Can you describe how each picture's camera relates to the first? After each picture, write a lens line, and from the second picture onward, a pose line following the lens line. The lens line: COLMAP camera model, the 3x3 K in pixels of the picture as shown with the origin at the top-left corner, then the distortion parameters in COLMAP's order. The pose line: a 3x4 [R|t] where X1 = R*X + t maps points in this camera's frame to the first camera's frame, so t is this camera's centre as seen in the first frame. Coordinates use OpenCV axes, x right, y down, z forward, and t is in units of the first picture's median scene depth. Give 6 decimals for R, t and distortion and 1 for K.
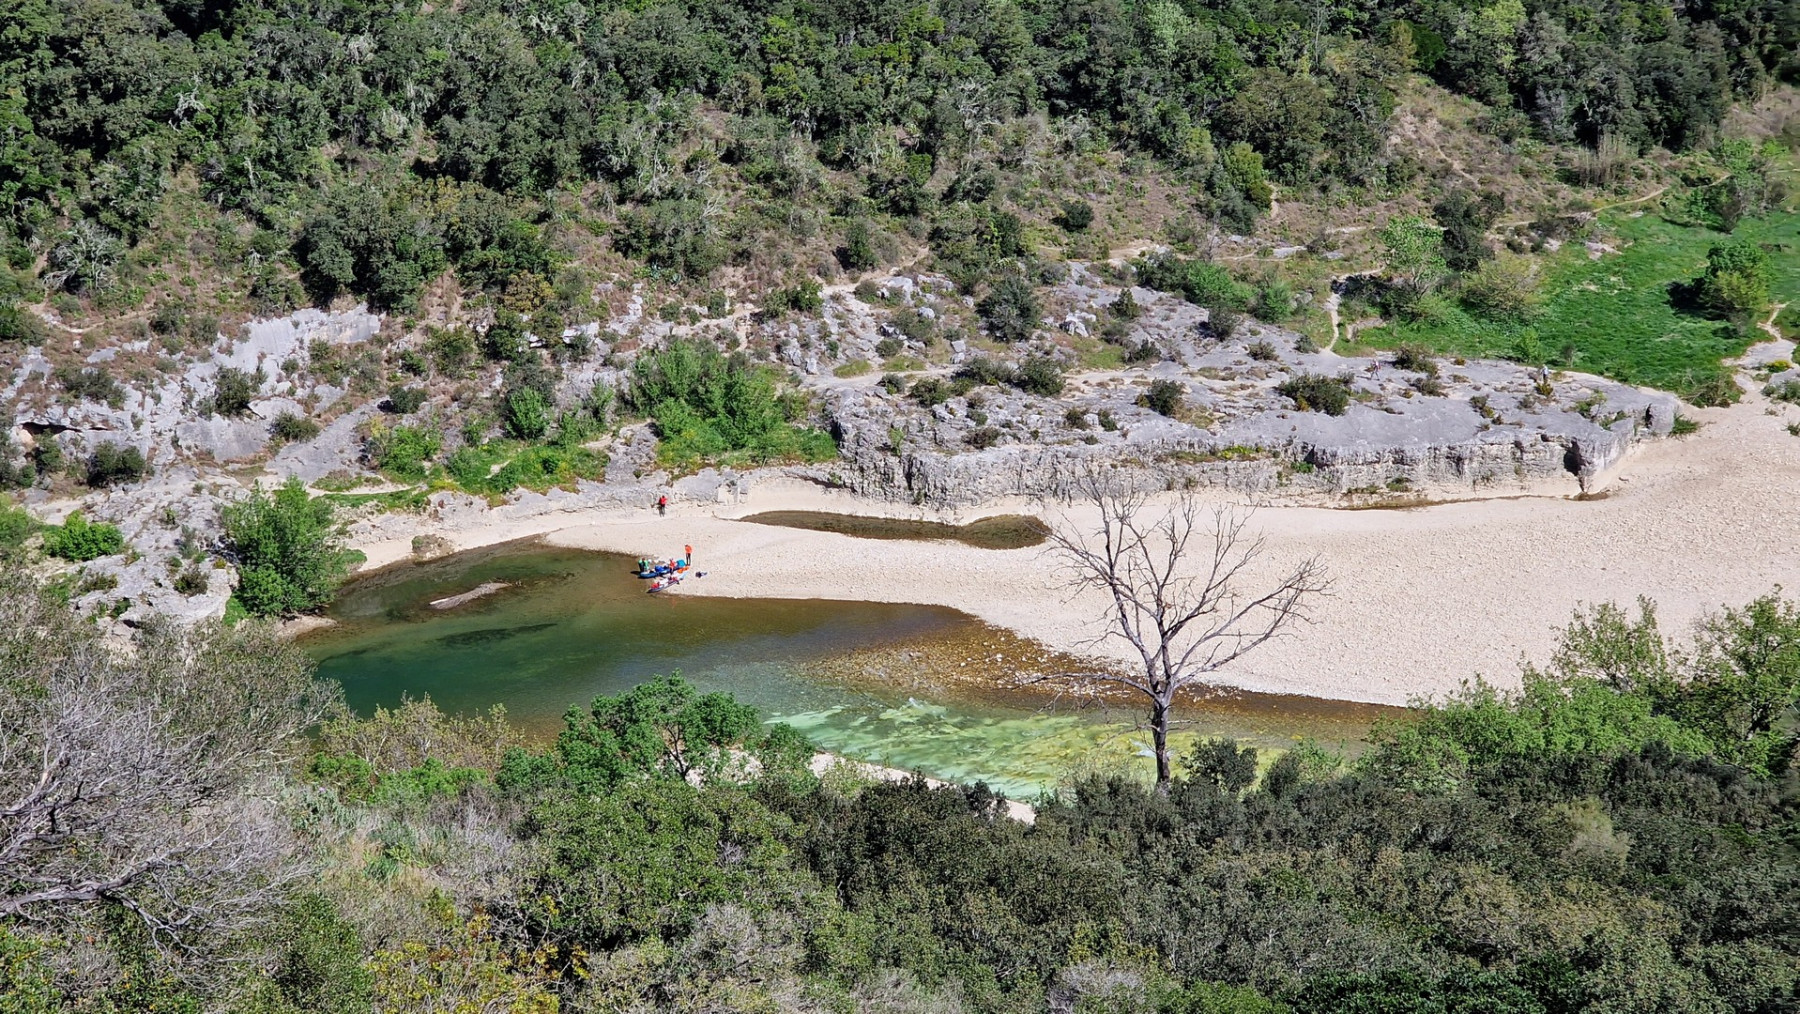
lens RADIAL K [[3465.5, 0, 851.7], [0, 3465.5, 490.9], [0, 0, 1]] dist [-0.243544, 2.874723]
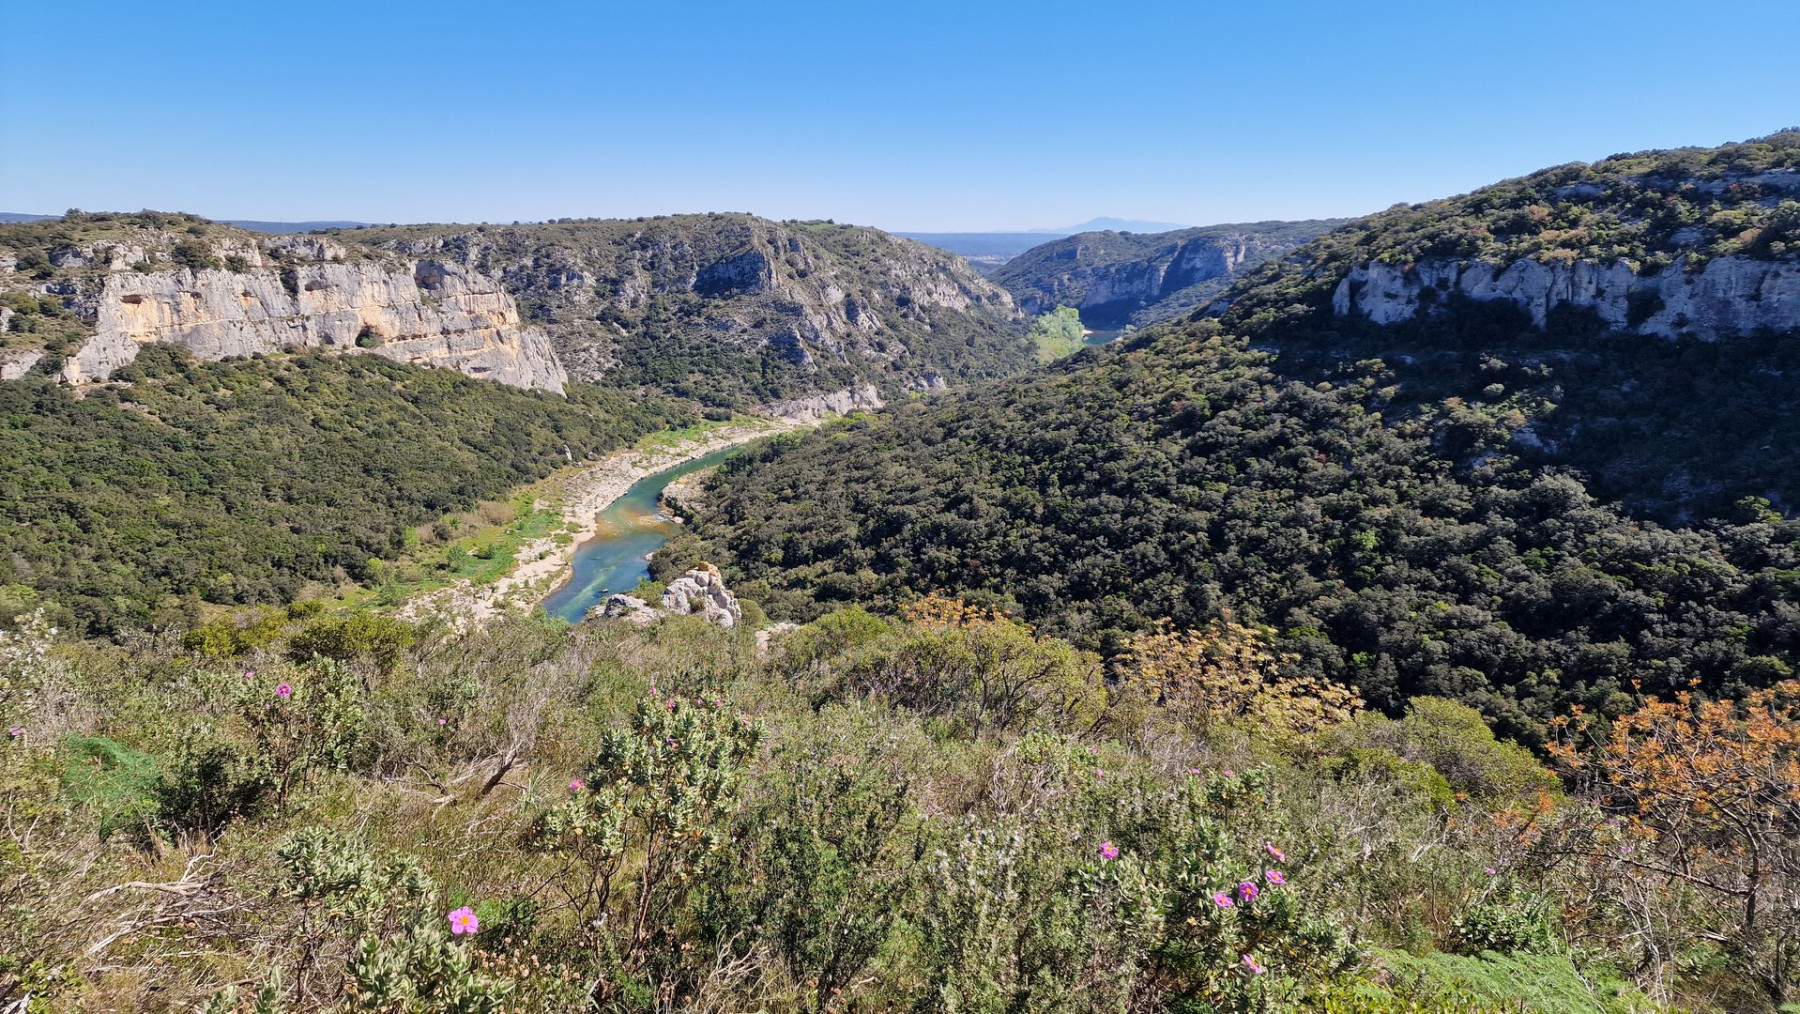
lens RADIAL K [[1199.5, 0, 885.5], [0, 1199.5, 491.2], [0, 0, 1]] dist [0.109216, -0.105039]
pose [[0.658138, -0.144448, 0.738910, -0.254932], [0.245645, 0.968914, -0.029382, -0.028122], [-0.711697, 0.200847, 0.673163, -0.265857]]
